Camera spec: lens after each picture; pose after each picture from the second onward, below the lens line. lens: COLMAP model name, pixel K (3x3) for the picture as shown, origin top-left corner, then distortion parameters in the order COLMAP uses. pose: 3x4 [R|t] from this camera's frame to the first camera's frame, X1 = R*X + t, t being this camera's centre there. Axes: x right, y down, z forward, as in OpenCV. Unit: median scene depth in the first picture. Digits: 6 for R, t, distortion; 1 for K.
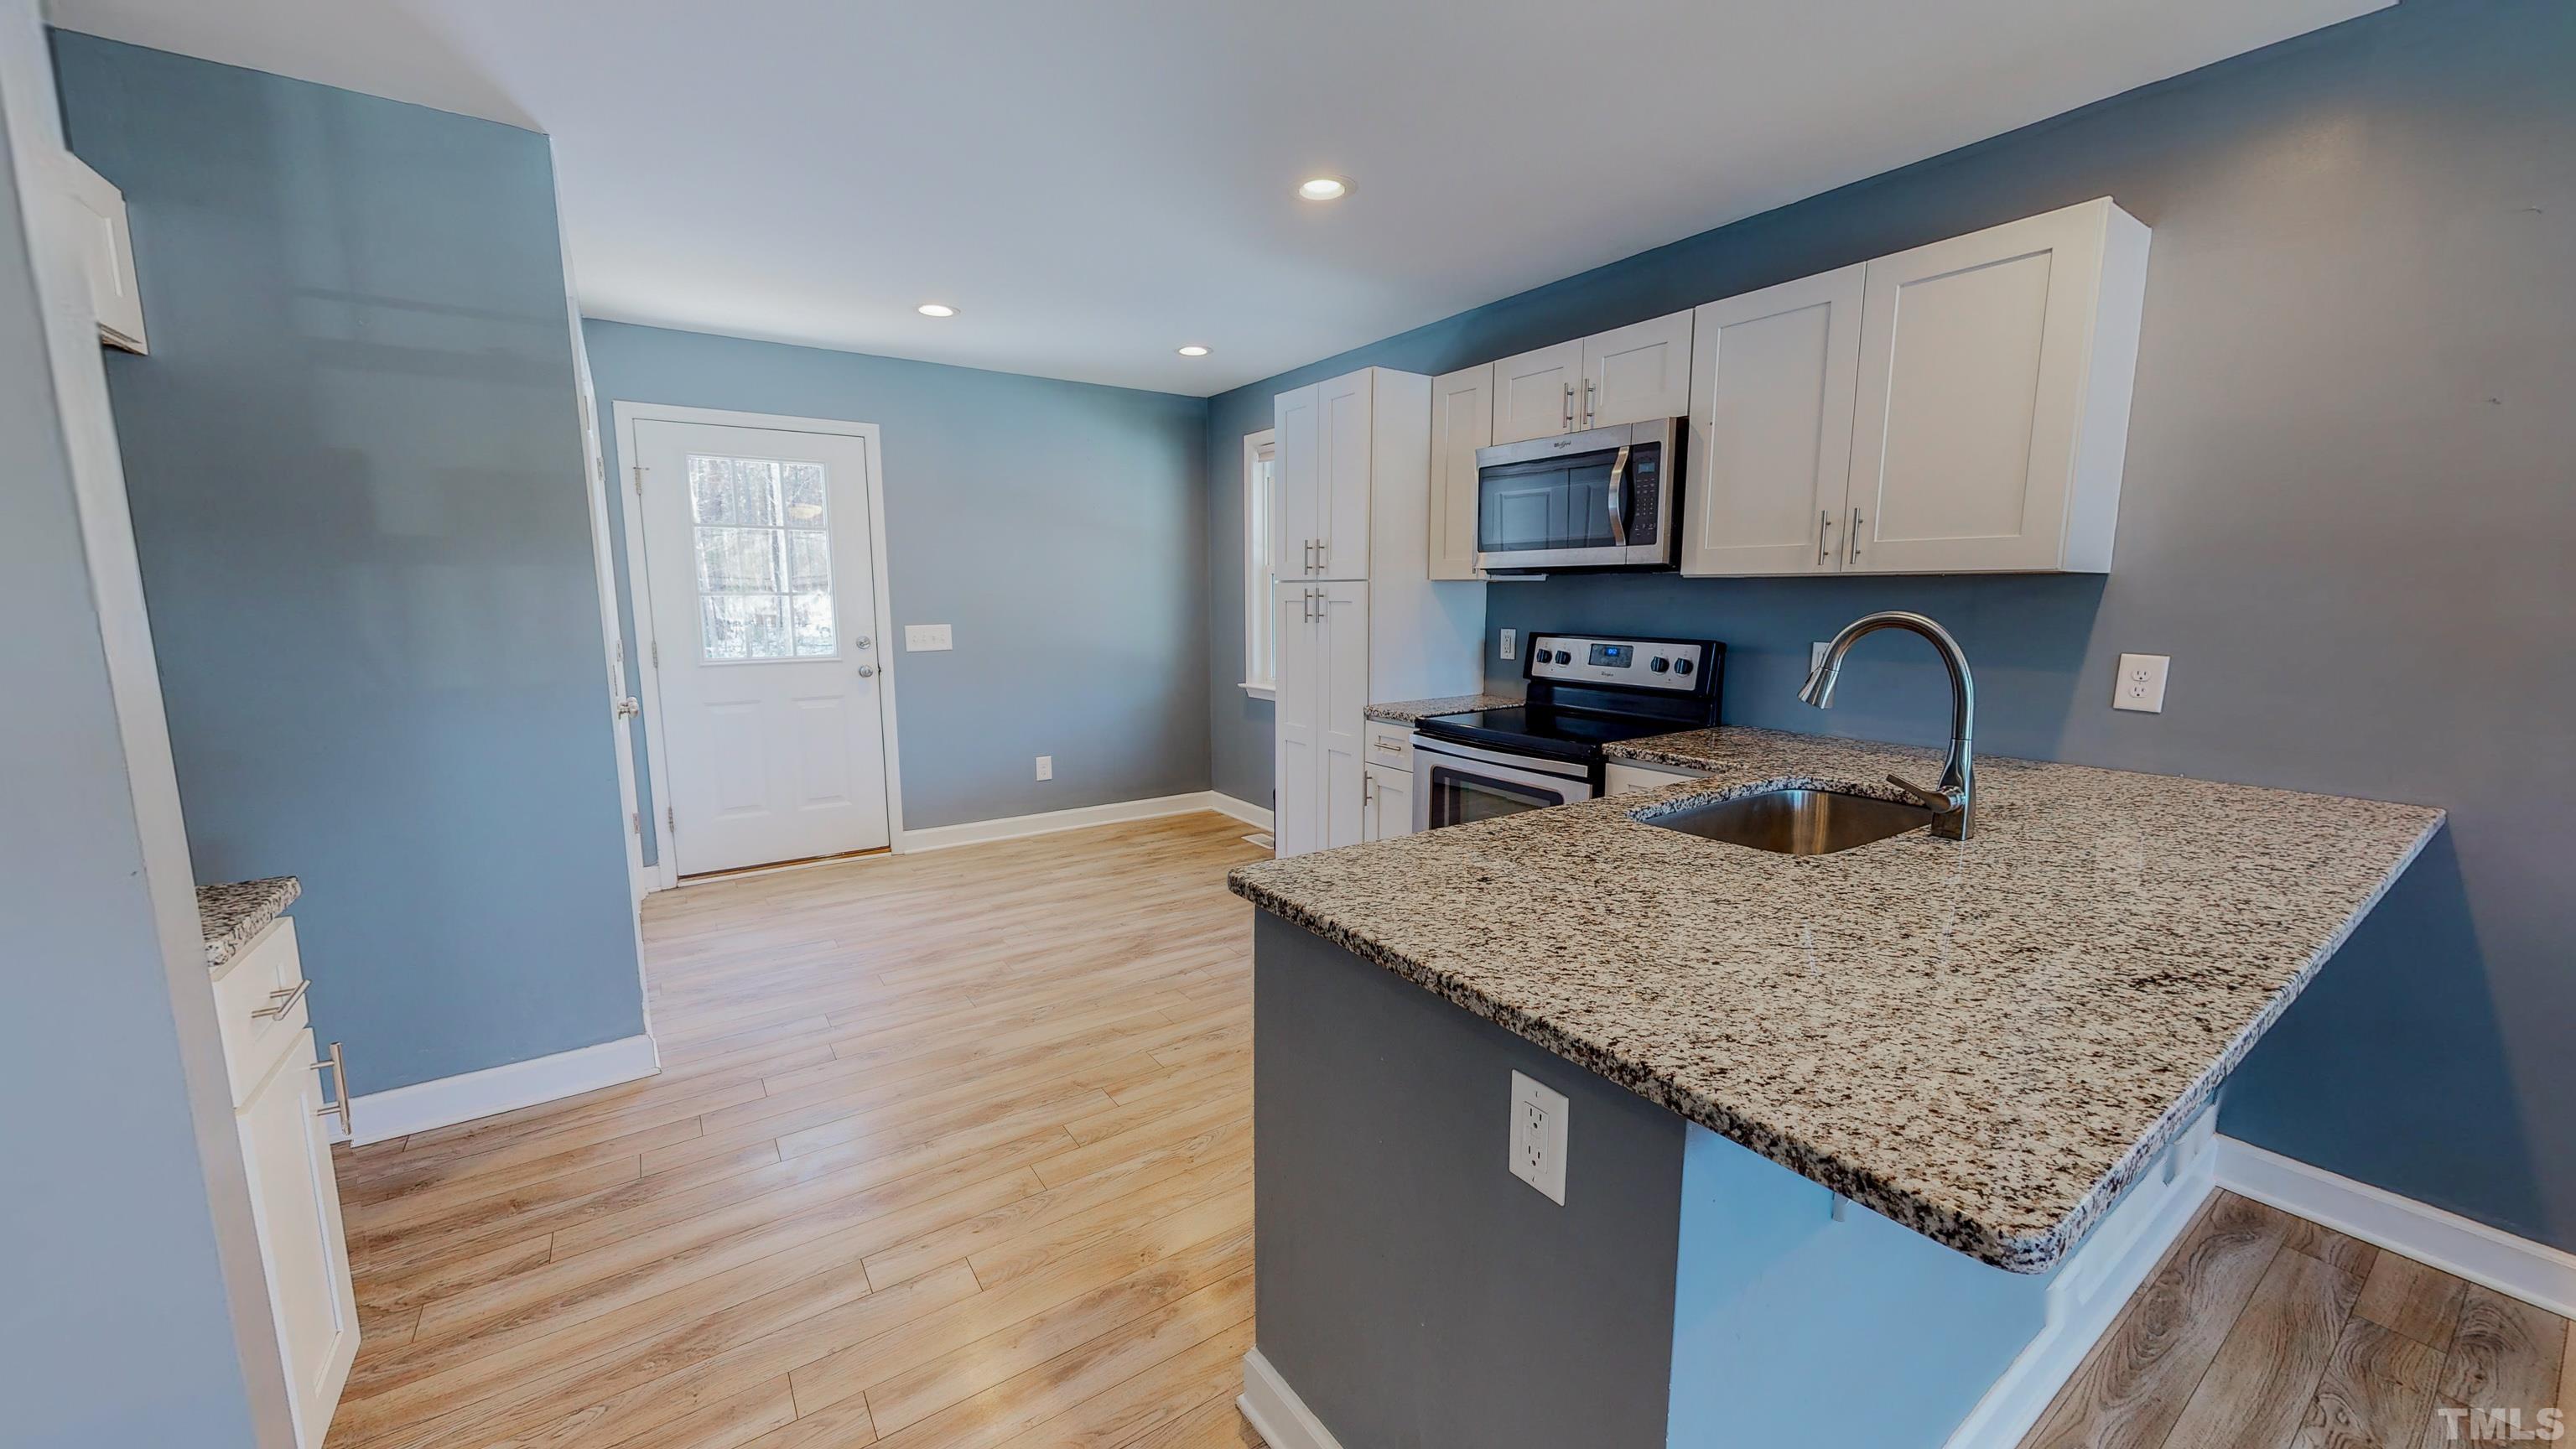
lens RADIAL K [[943.8, 0, 1288.3], [0, 943.8, 727.7], [0, 0, 1]] dist [-0.000696, 0.000149]
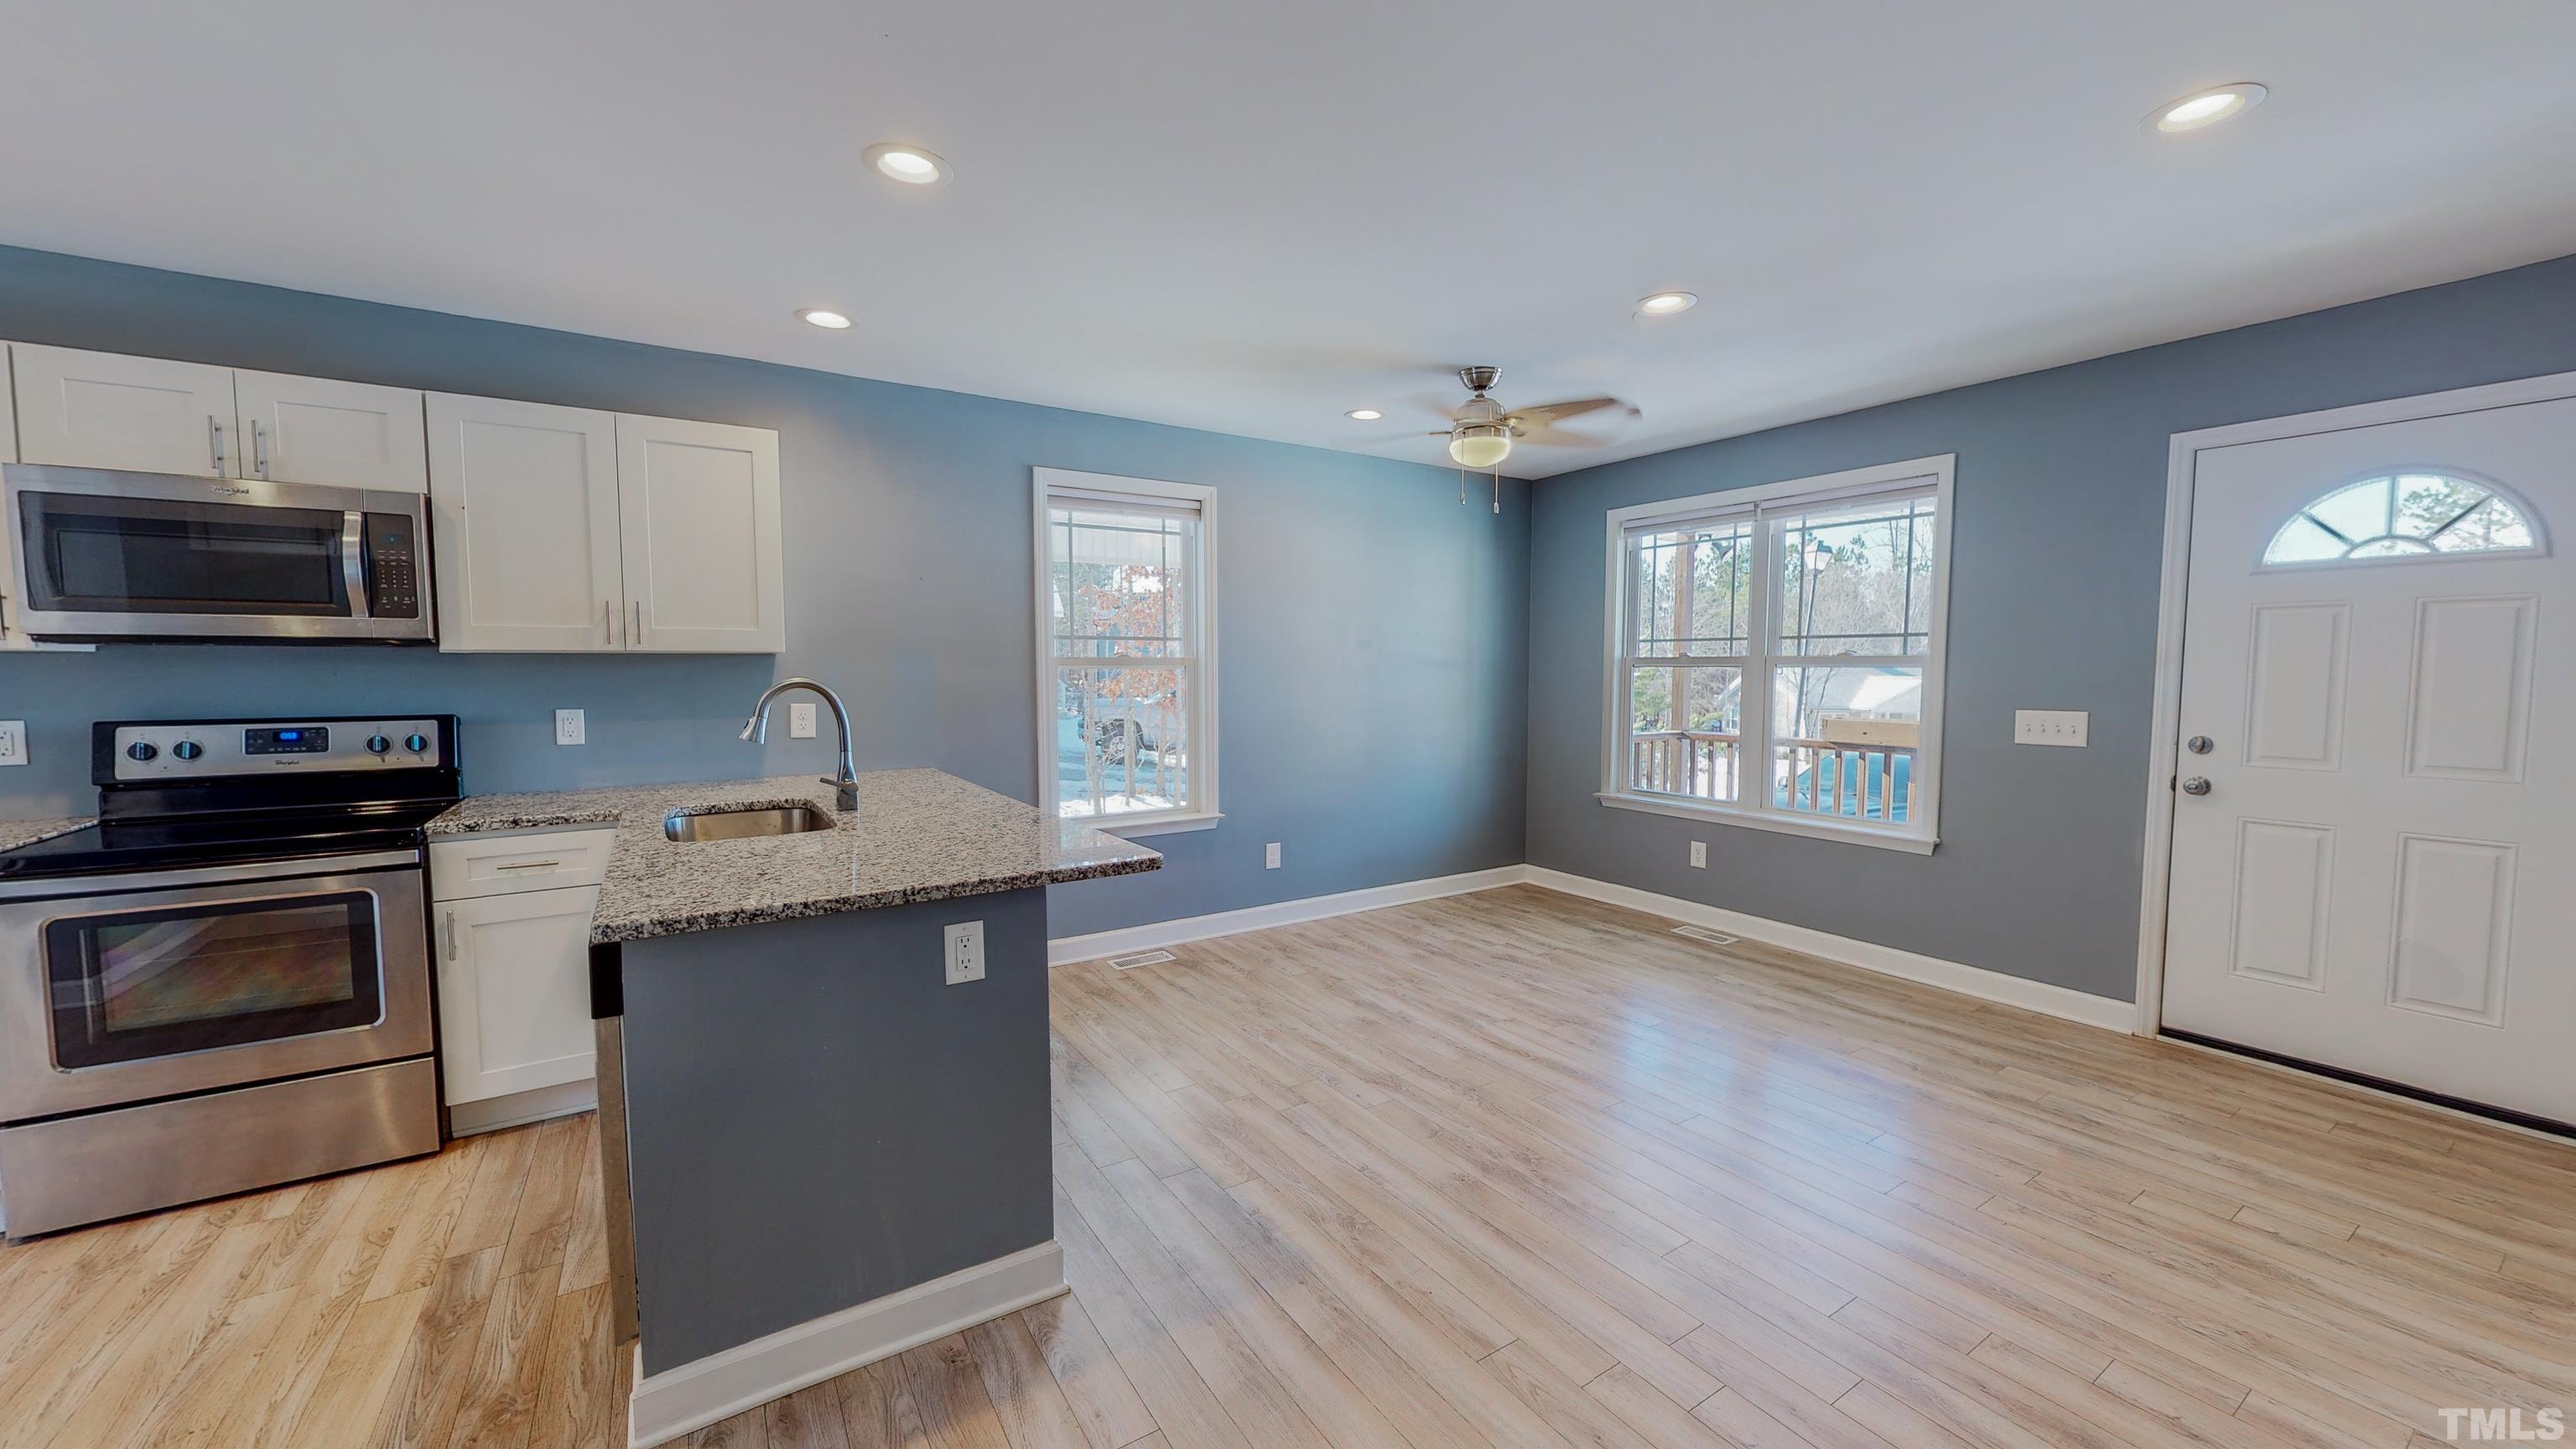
lens RADIAL K [[943.8, 0, 1288.0], [0, 943.8, 727.4], [0, 0, 1]] dist [-0.000696, 0.000149]
pose [[0.028108, -0.066048, 0.997420, -0.563114], [0.143839, 0.987698, 0.061351, -0.011990], [-0.989202, 0.141743, 0.037263, 0.082113]]
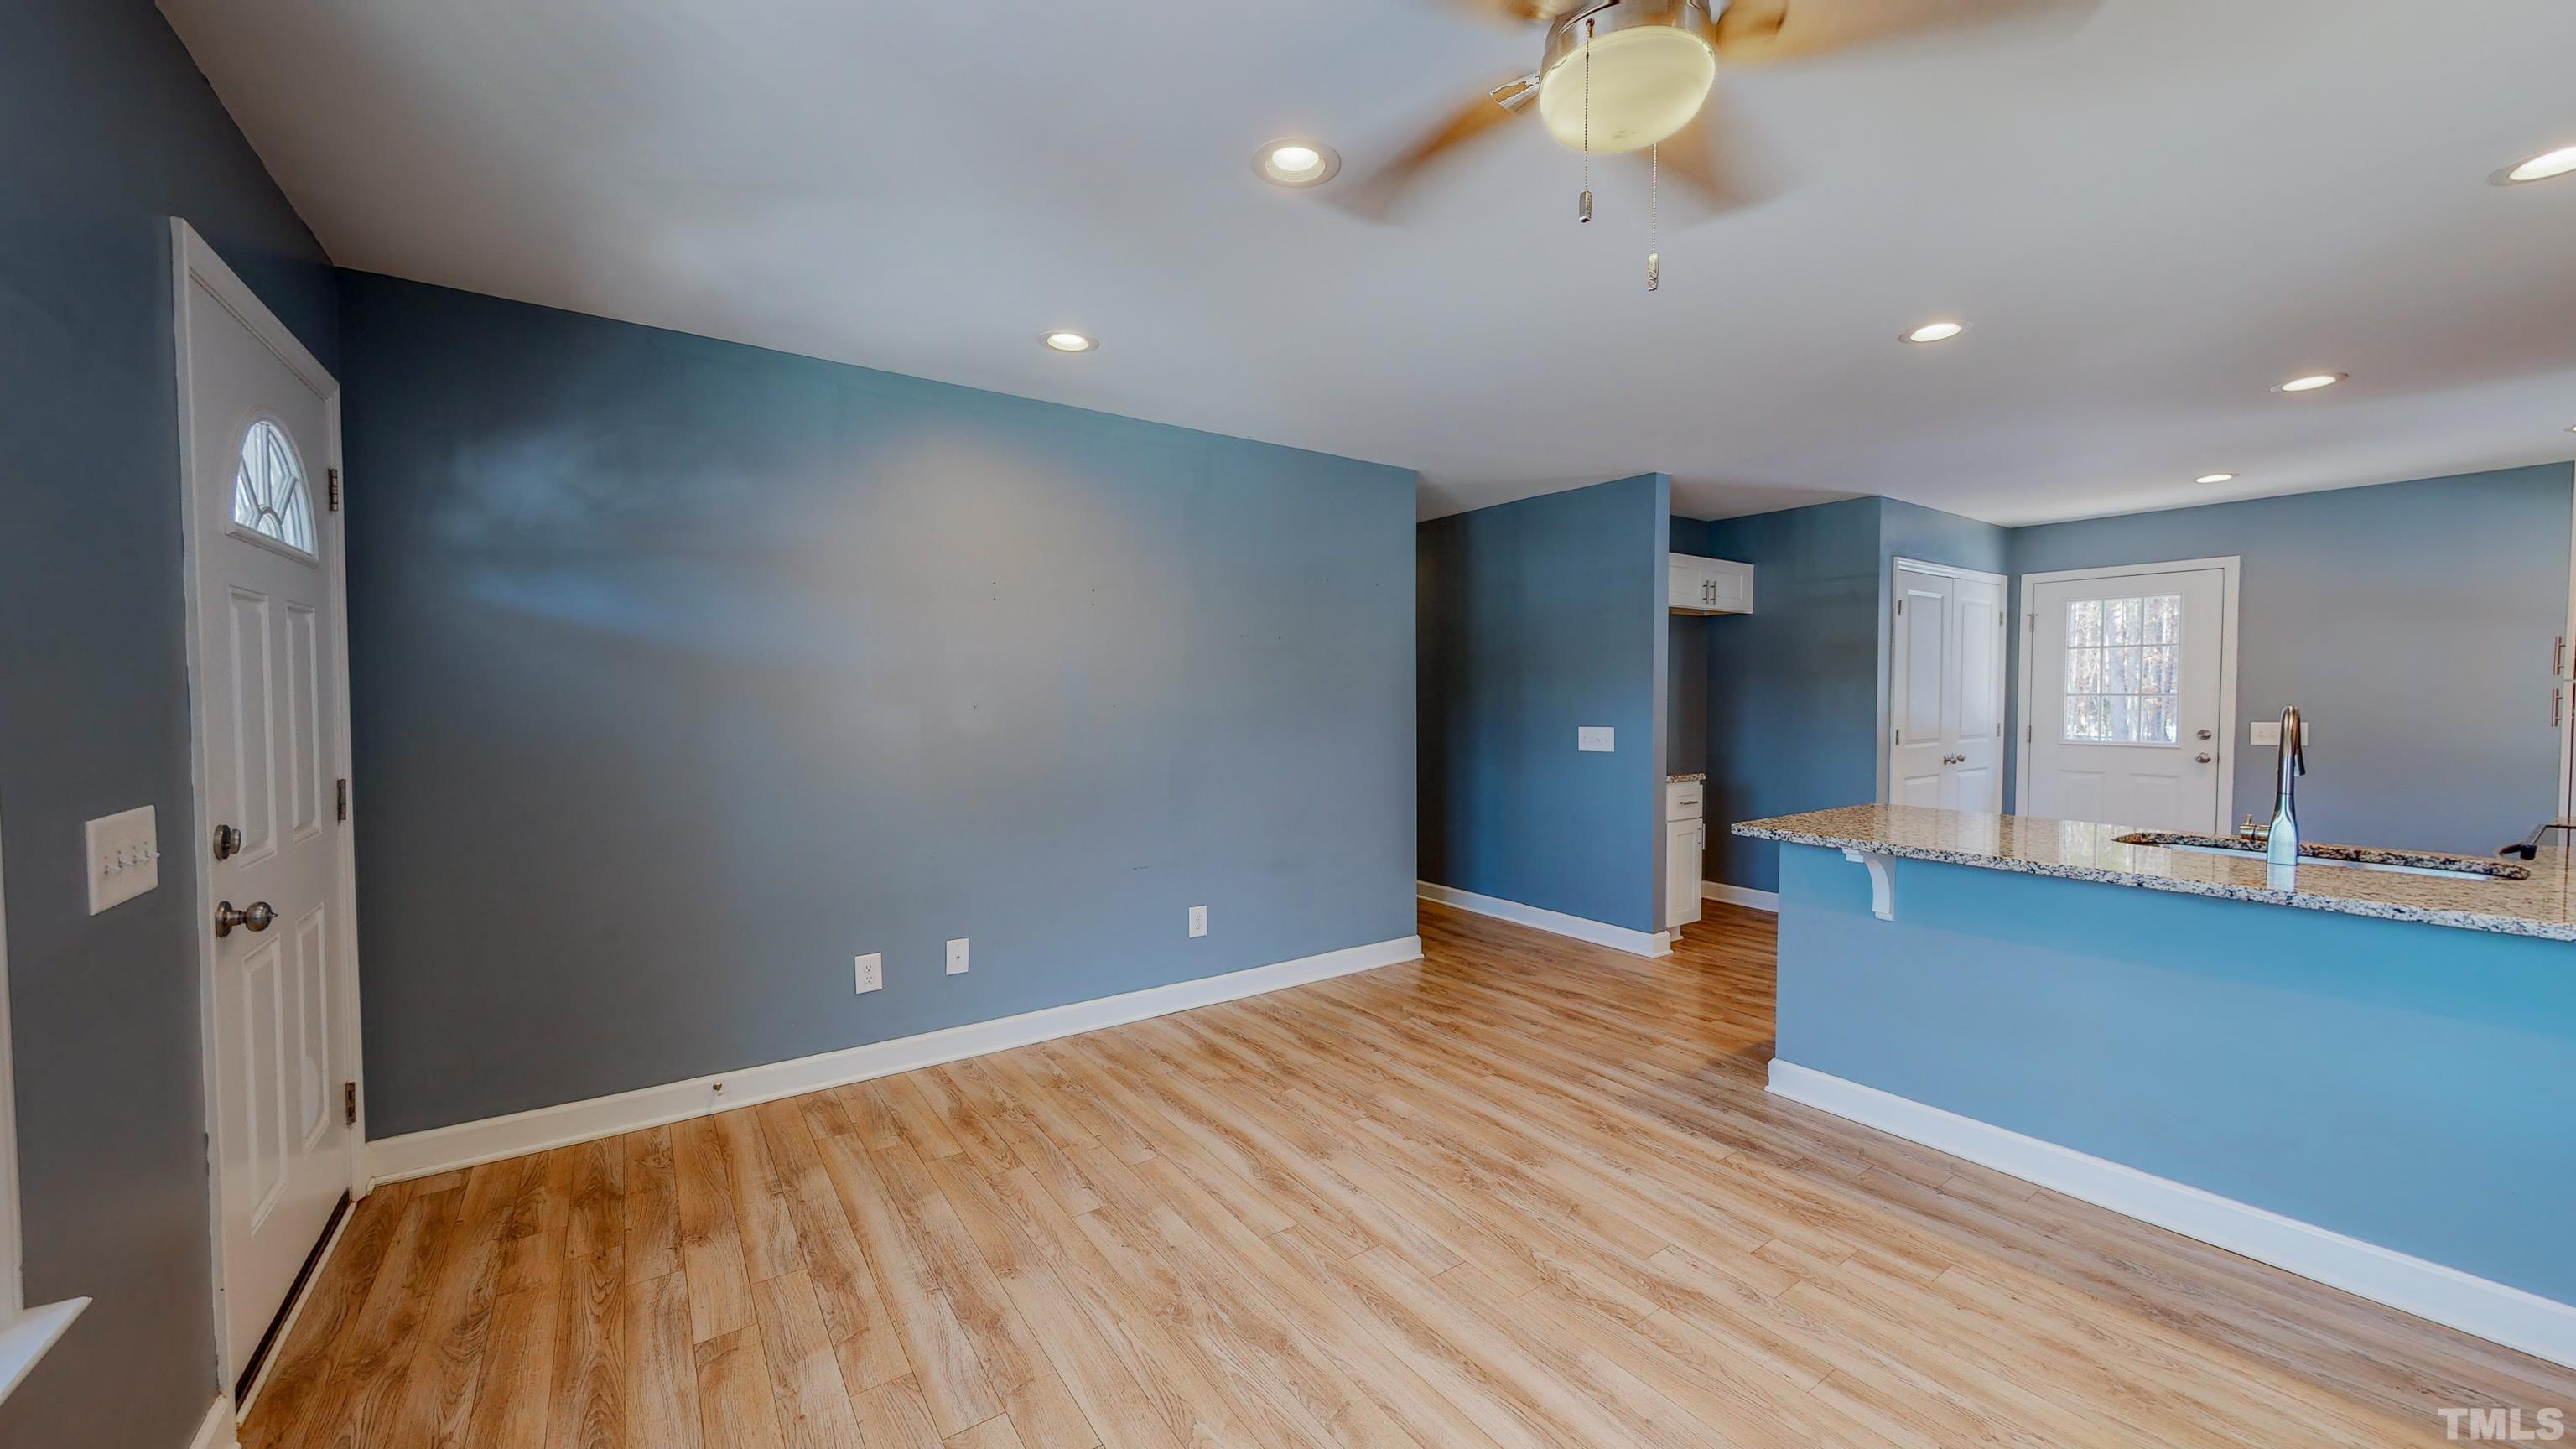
lens RADIAL K [[943.8, 0, 1287.6], [0, 943.8, 726.7], [0, 0, 1]] dist [-0.000696, 0.000149]
pose [[0.012003, 0.035169, -0.999309, 1.242692], [-0.142858, 0.989190, 0.033097, 0.046610], [0.989670, 0.142362, 0.016897, -0.315008]]
